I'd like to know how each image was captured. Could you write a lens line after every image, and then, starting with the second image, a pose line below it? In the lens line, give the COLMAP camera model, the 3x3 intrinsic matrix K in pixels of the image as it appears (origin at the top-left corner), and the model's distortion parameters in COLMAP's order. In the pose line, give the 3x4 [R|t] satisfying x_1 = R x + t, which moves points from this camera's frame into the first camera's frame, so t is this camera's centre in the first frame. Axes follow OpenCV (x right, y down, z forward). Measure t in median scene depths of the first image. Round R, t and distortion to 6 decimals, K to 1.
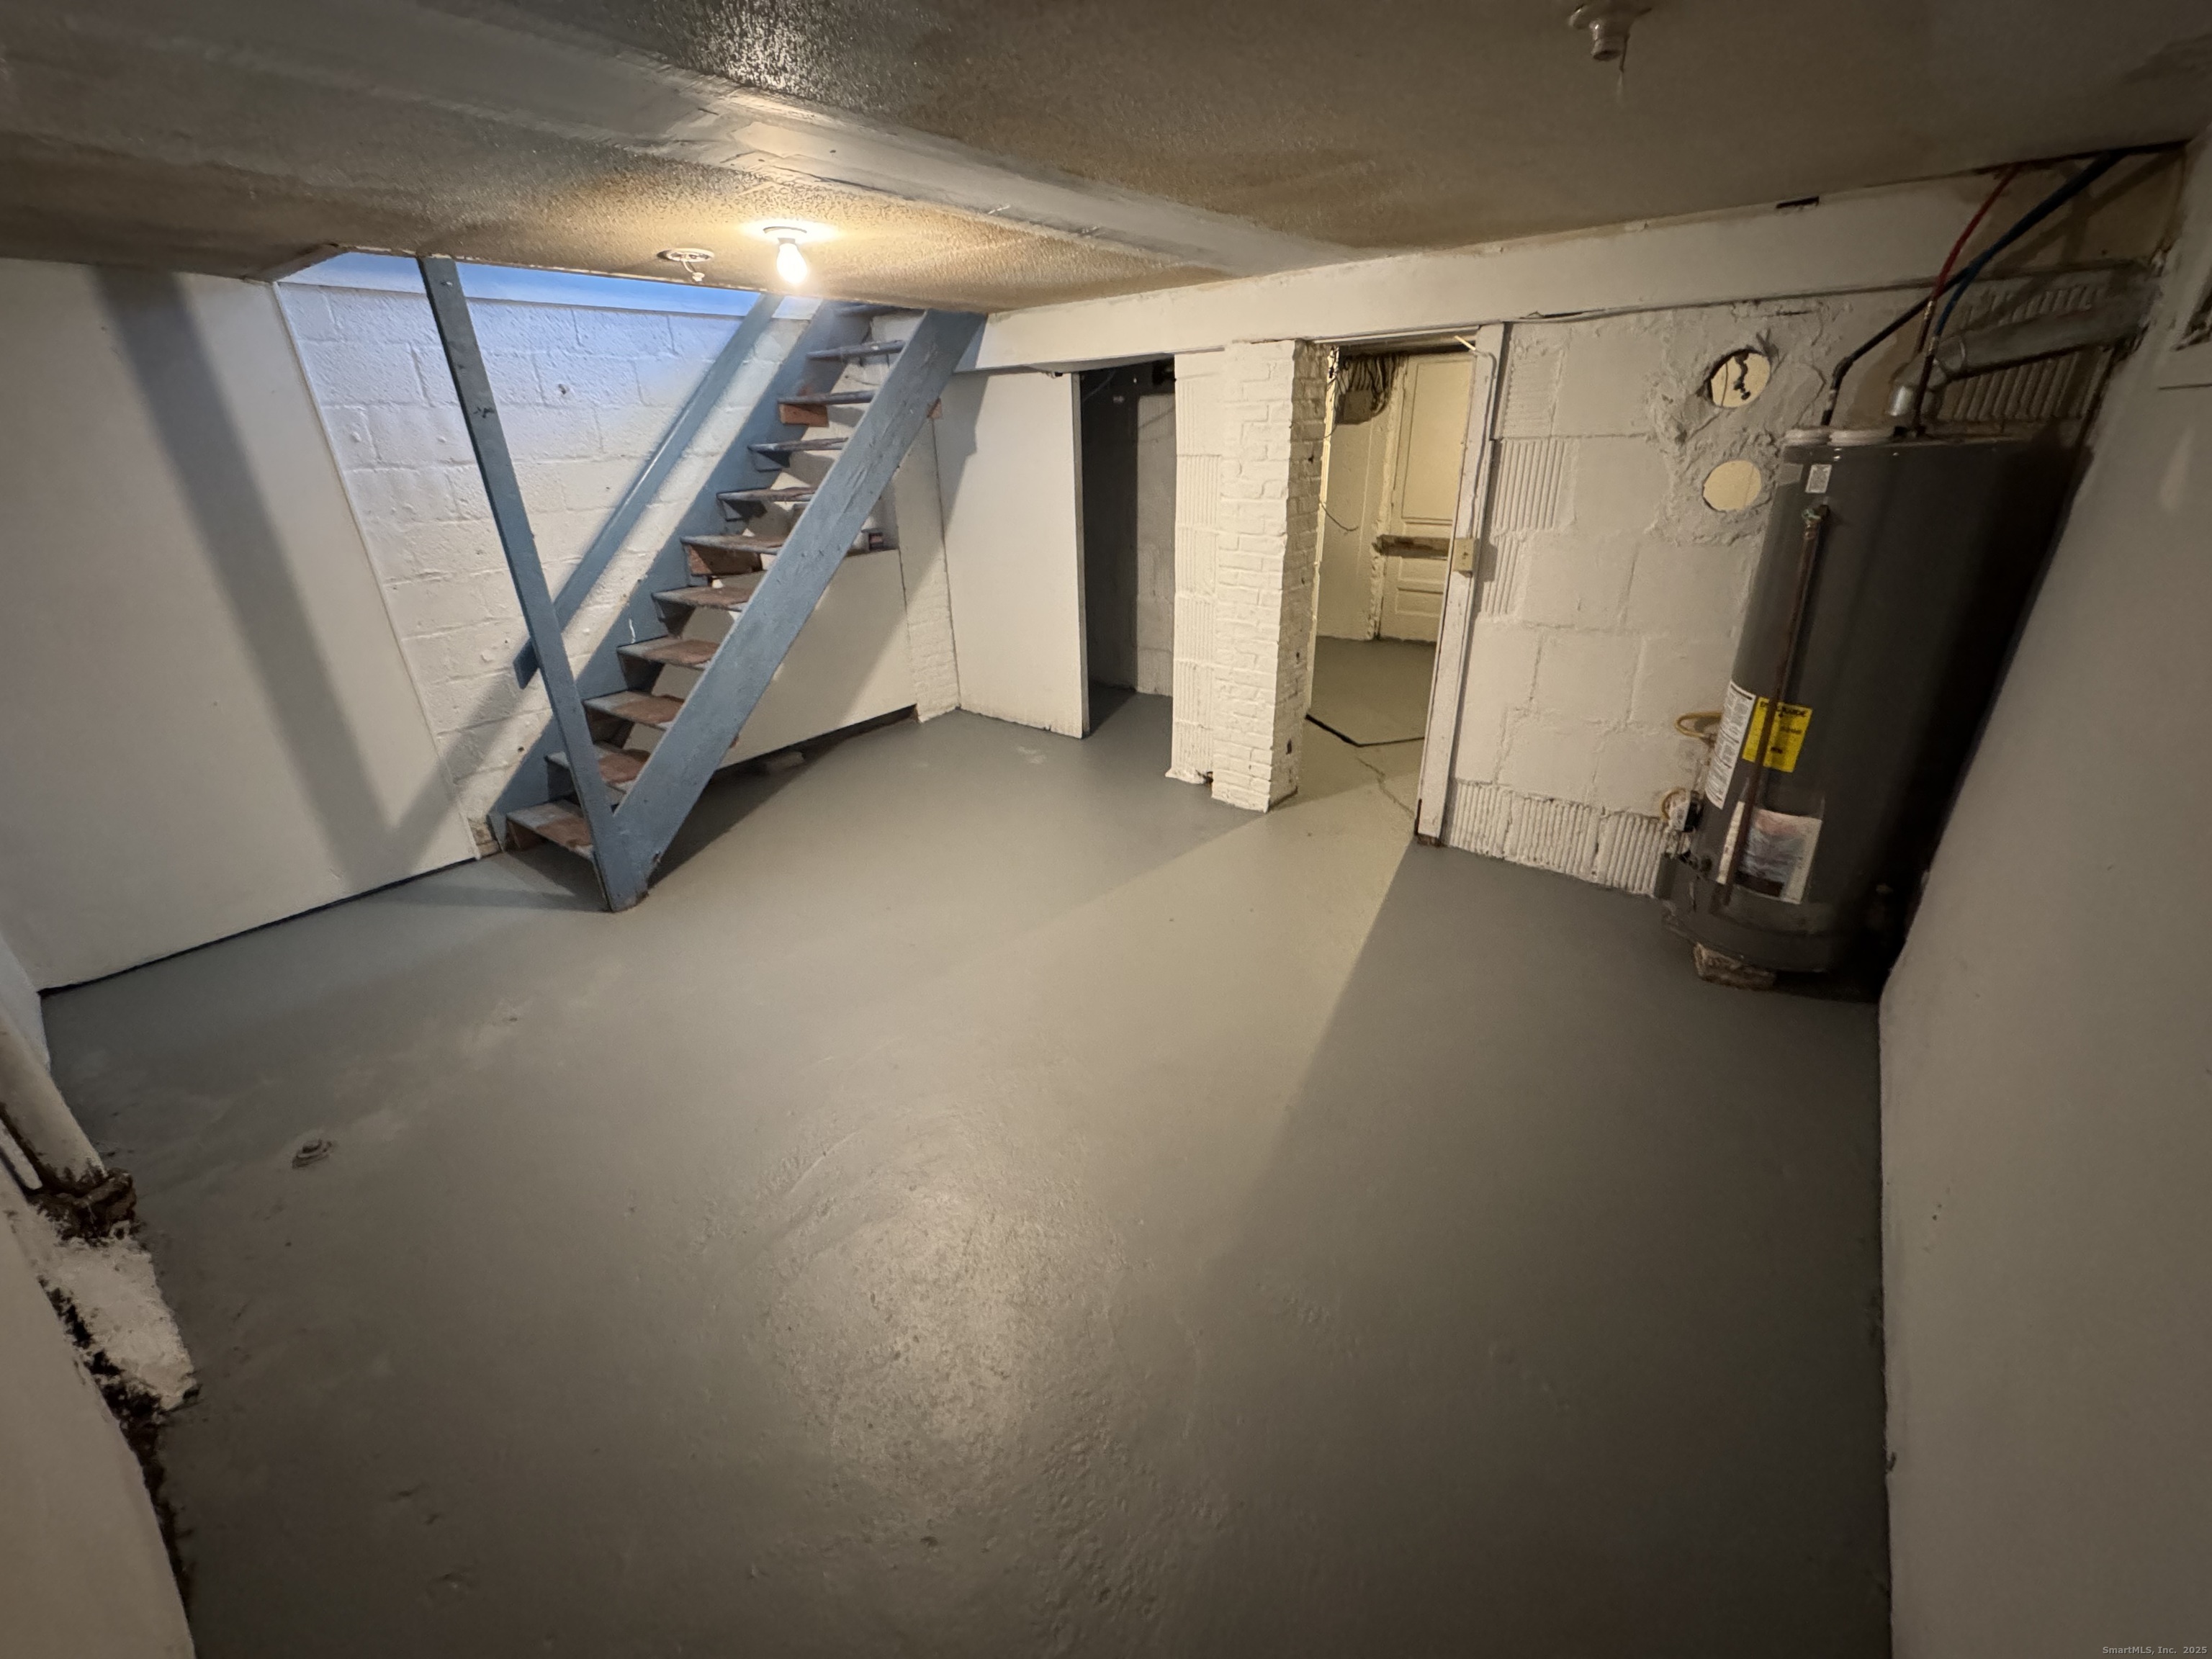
lens RADIAL K [[882.2, 0, 1105.2], [0, 882.2, 824.1], [0, 0, 1]] dist [-0.001967, 0.000129]
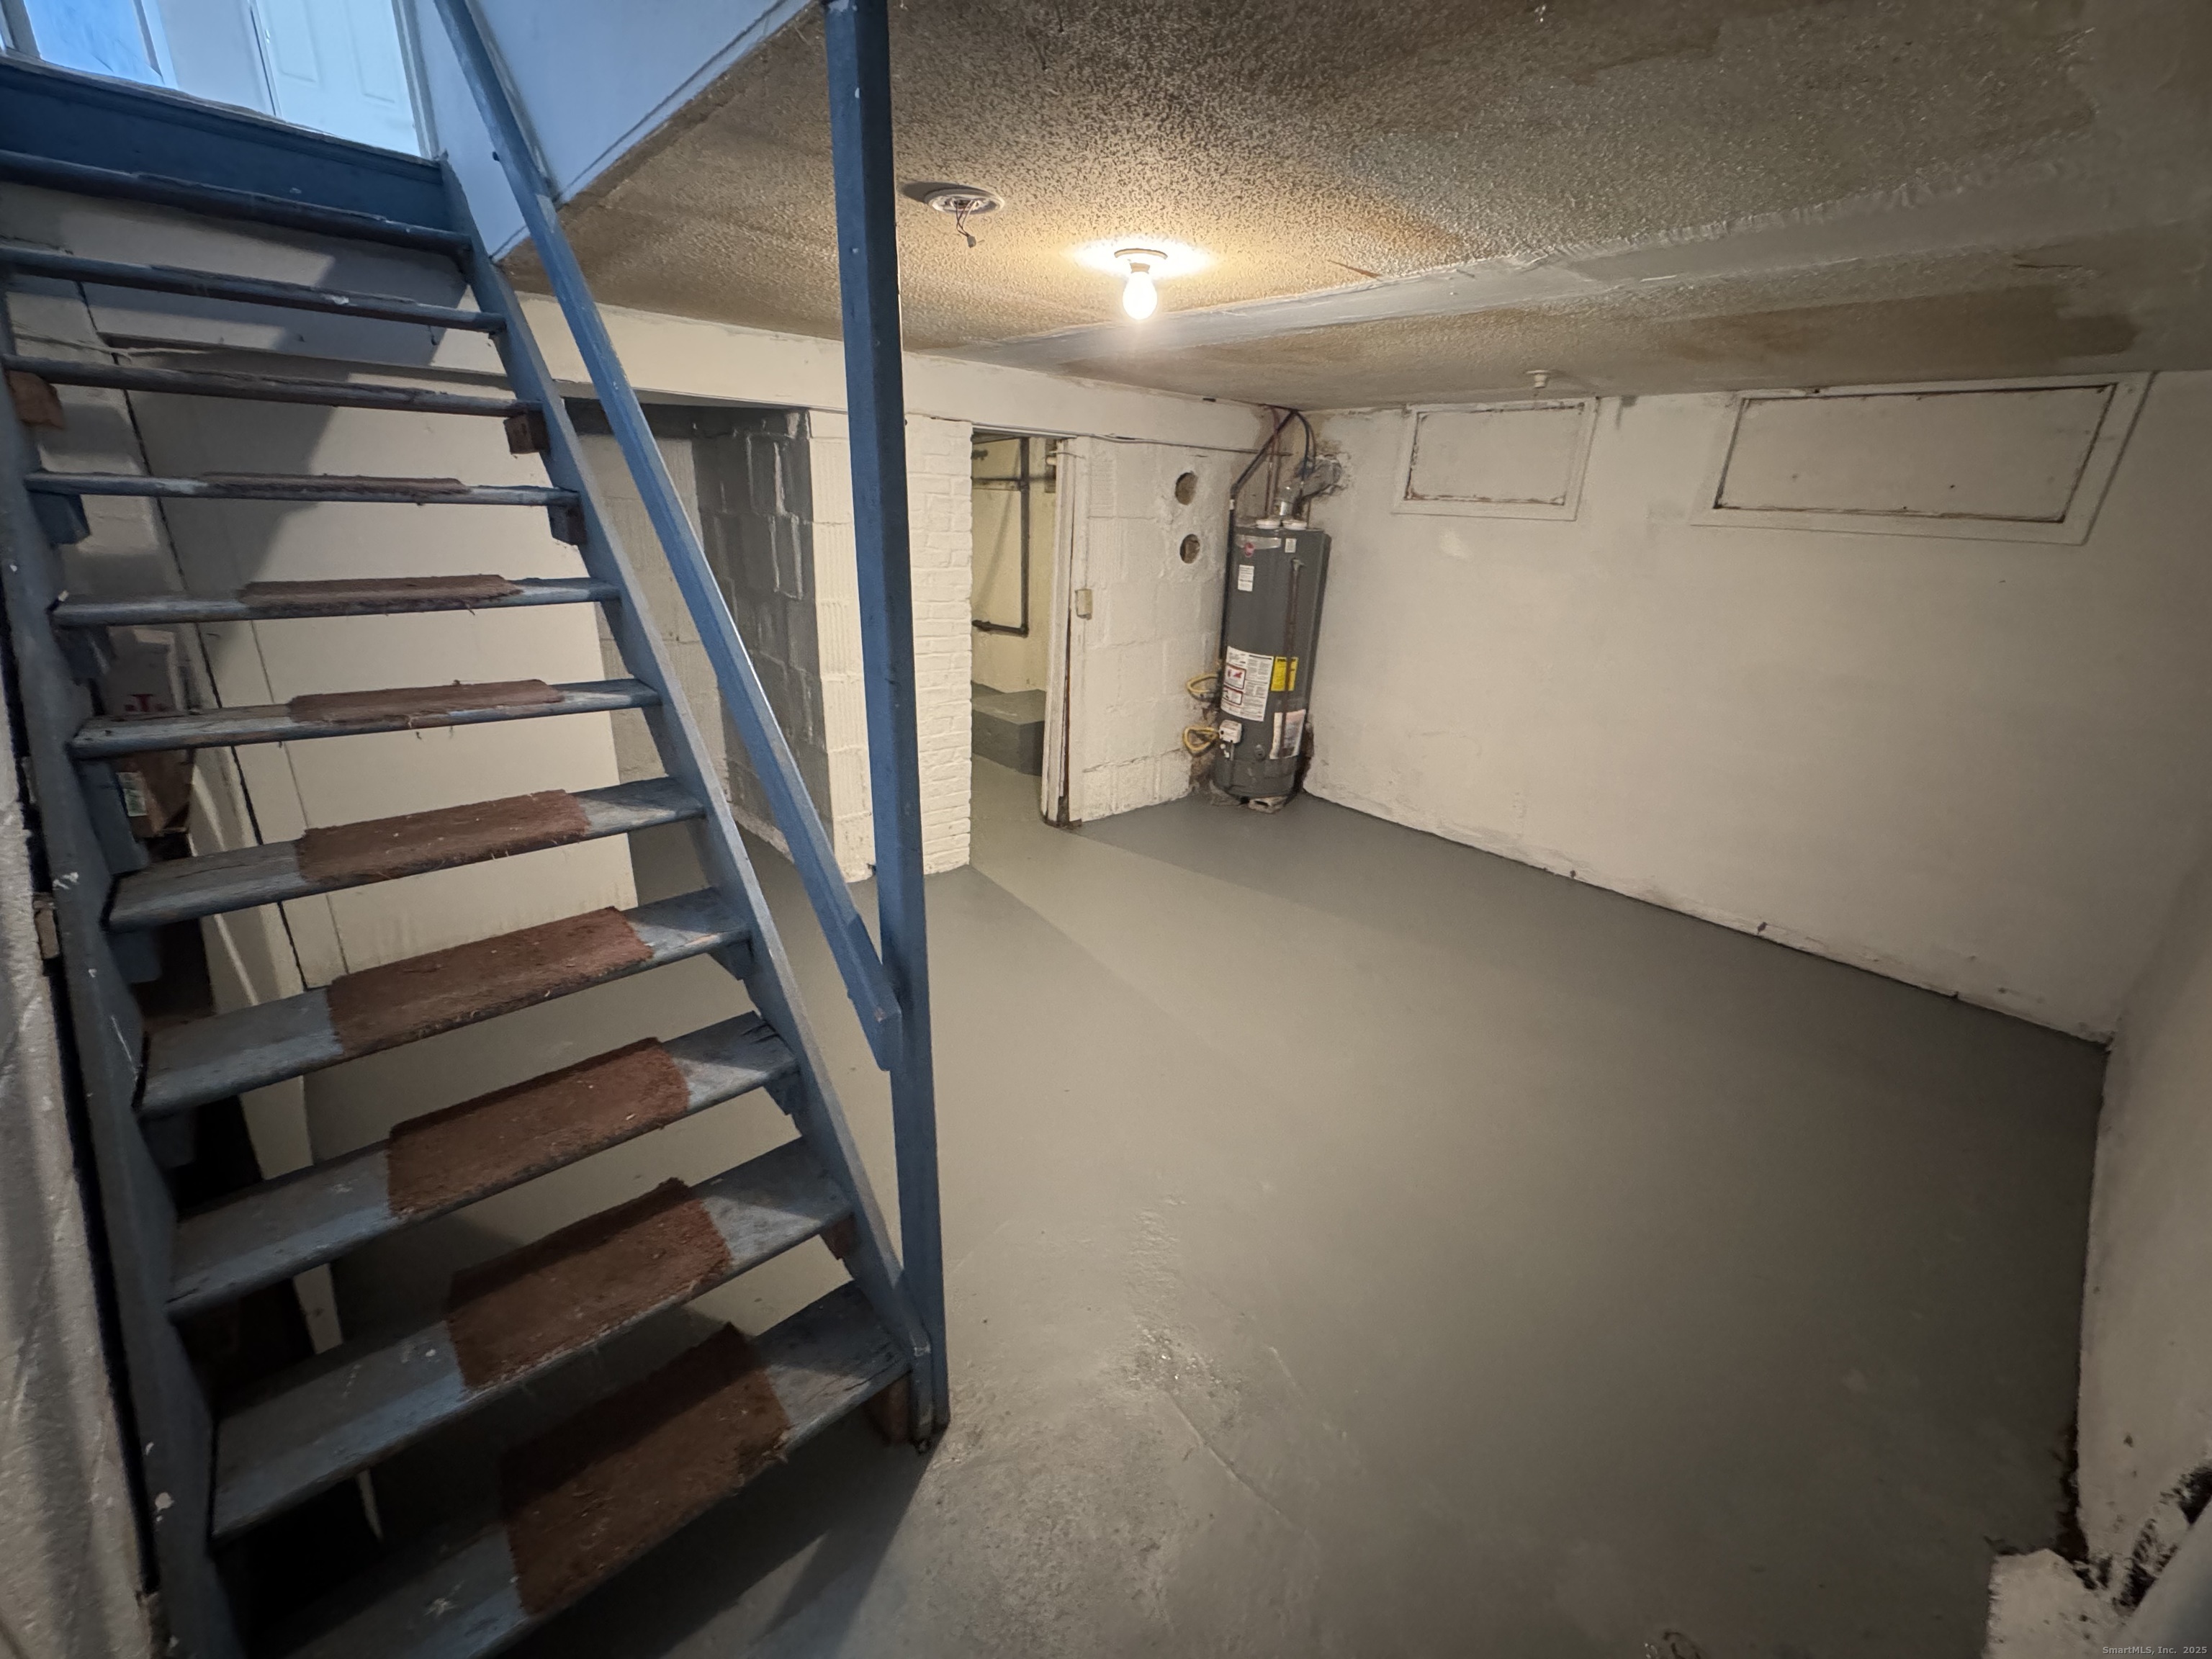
lens RADIAL K [[887.0, 0, 1110.3], [0, 887.0, 815.3], [0, 0, 1]] dist [-0.001462, -0.000071]
pose [[0.178993, -0.303019, 0.936024, -1.002731], [0.356760, 0.906626, 0.225280, -0.324433], [-0.916888, 0.293612, 0.270385, 0.753136]]
